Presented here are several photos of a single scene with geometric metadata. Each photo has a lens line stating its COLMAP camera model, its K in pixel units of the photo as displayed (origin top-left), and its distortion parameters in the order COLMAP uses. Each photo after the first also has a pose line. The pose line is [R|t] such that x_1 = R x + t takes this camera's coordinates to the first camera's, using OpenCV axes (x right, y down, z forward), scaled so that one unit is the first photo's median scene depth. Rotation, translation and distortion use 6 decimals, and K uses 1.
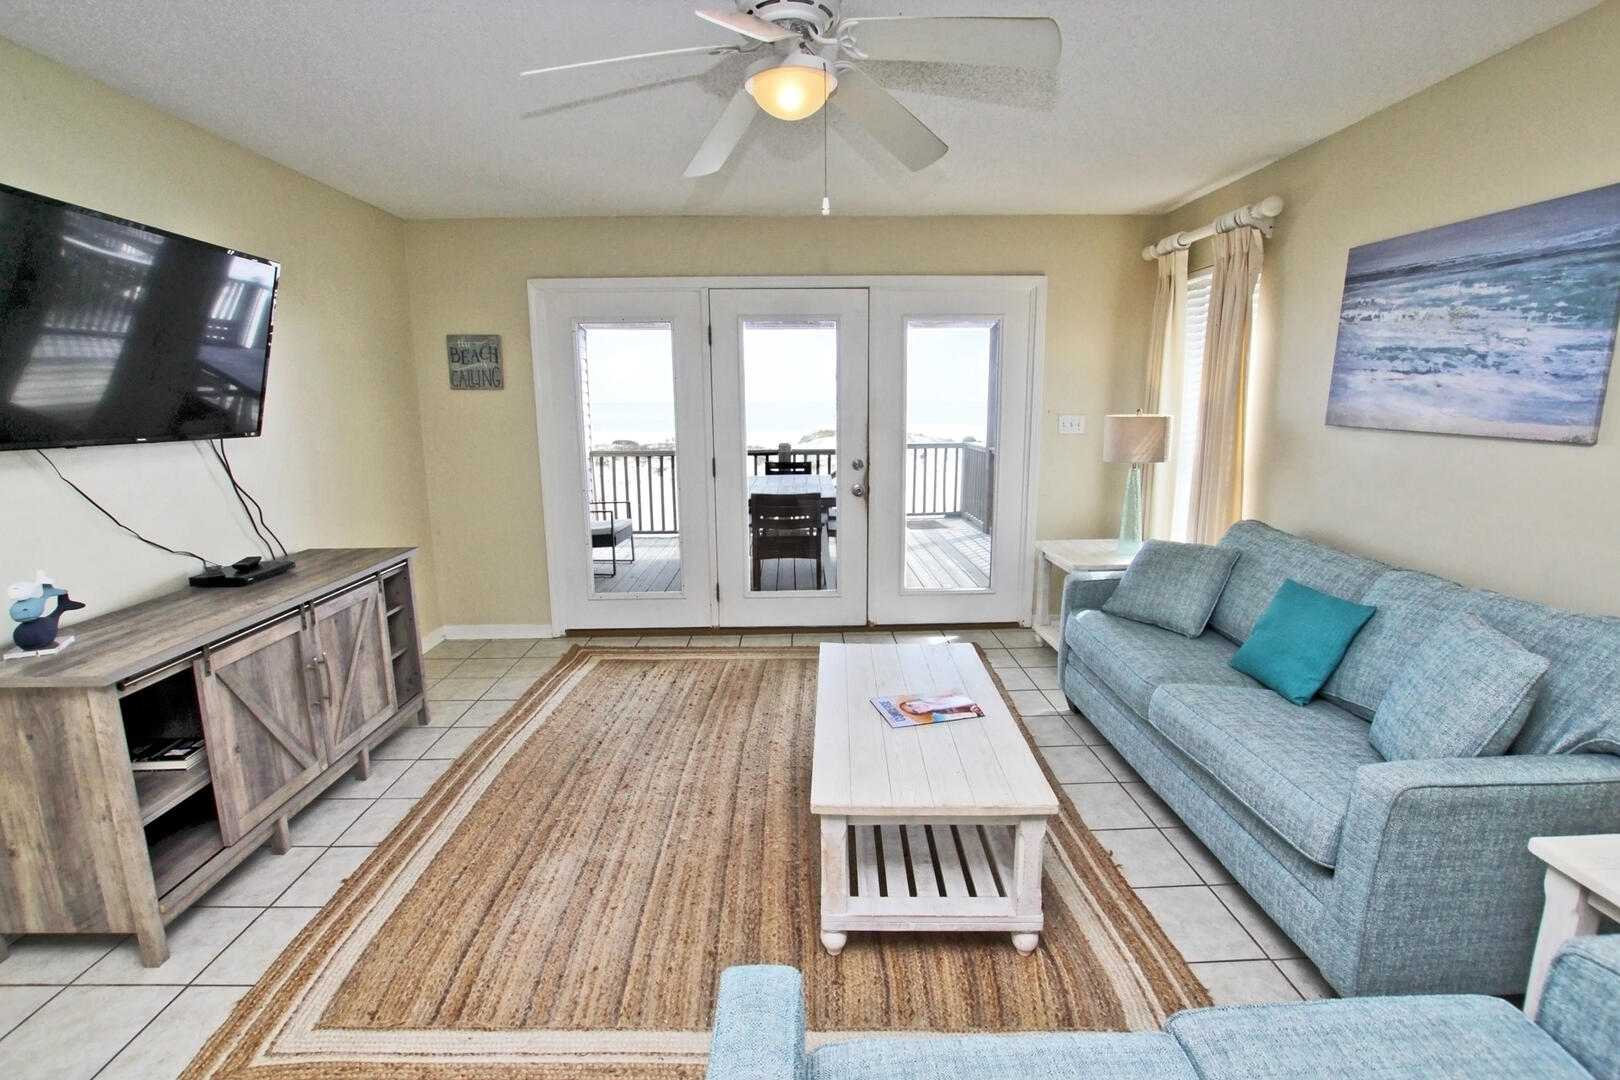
lens RADIAL K [[749.4, 0, 810.0], [0, 749.4, 540.0], [0, 0, 1]] dist [-0.031531, 0.004464]
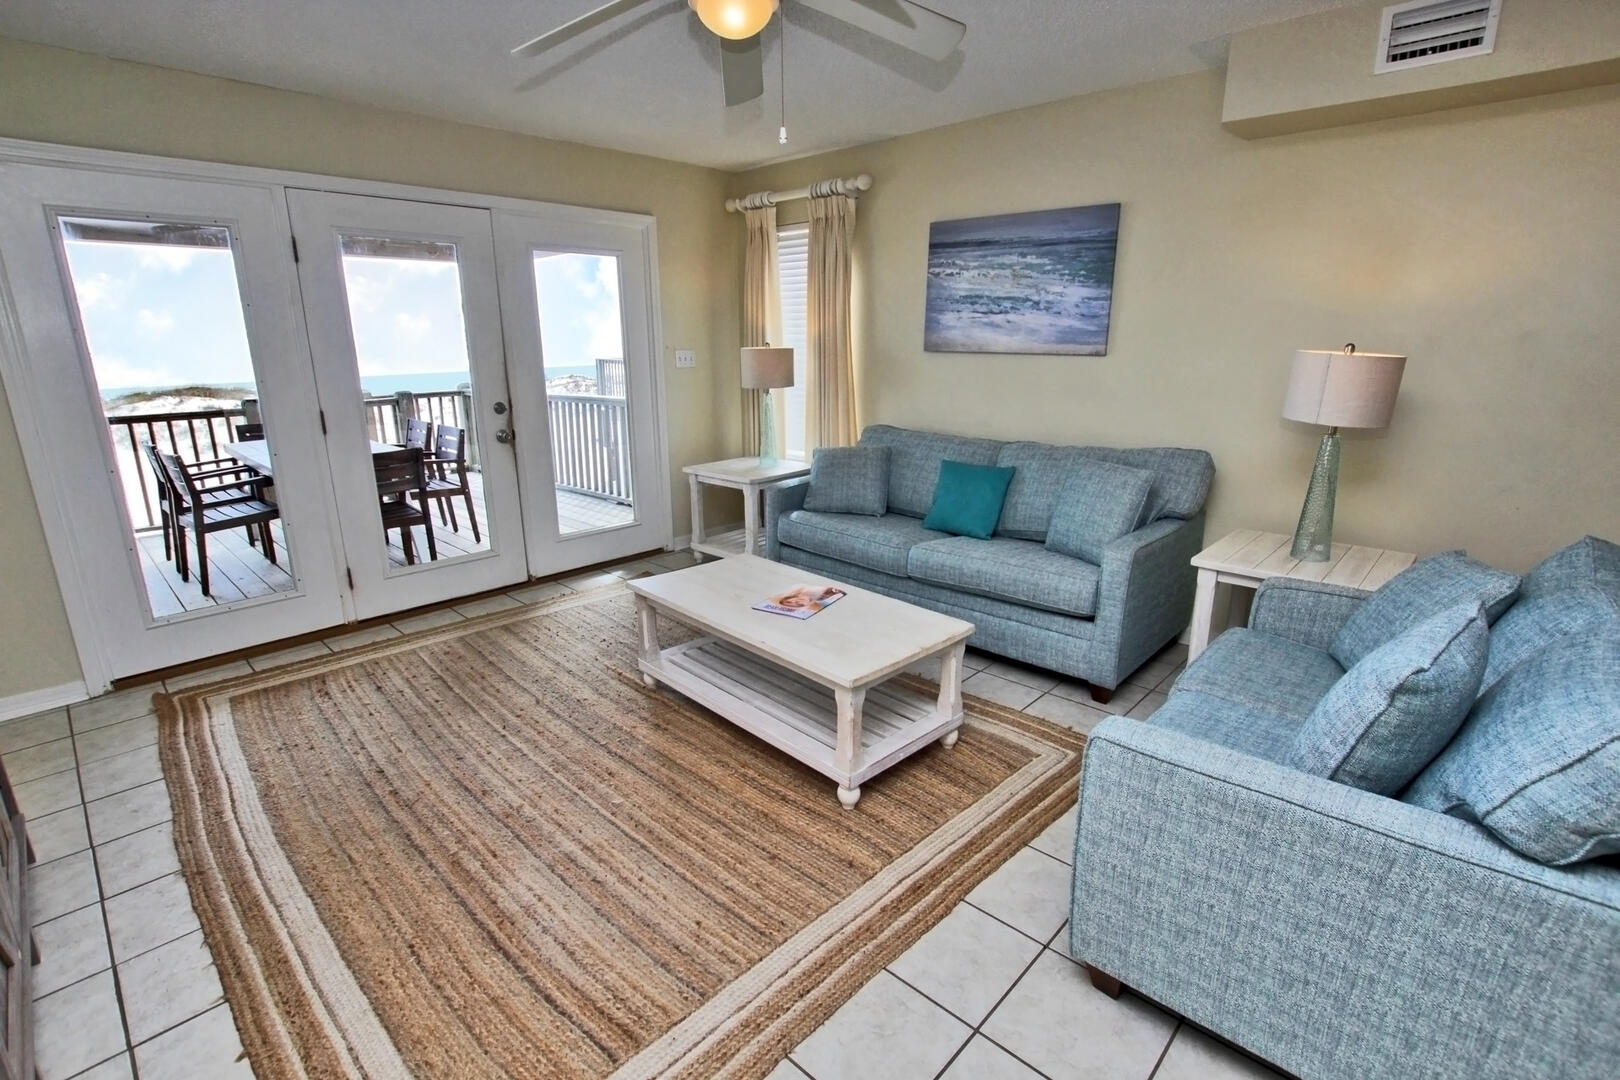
lens RADIAL K [[749.4, 0, 810.0], [0, 749.4, 540.0], [0, 0, 1]] dist [-0.031531, 0.004464]
pose [[0.707363, -0.178027, 0.684064, -0.530188], [0.132102, 0.984008, 0.119486, -0.001446], [-0.694396, 0.005846, 0.719569, 0.147004]]
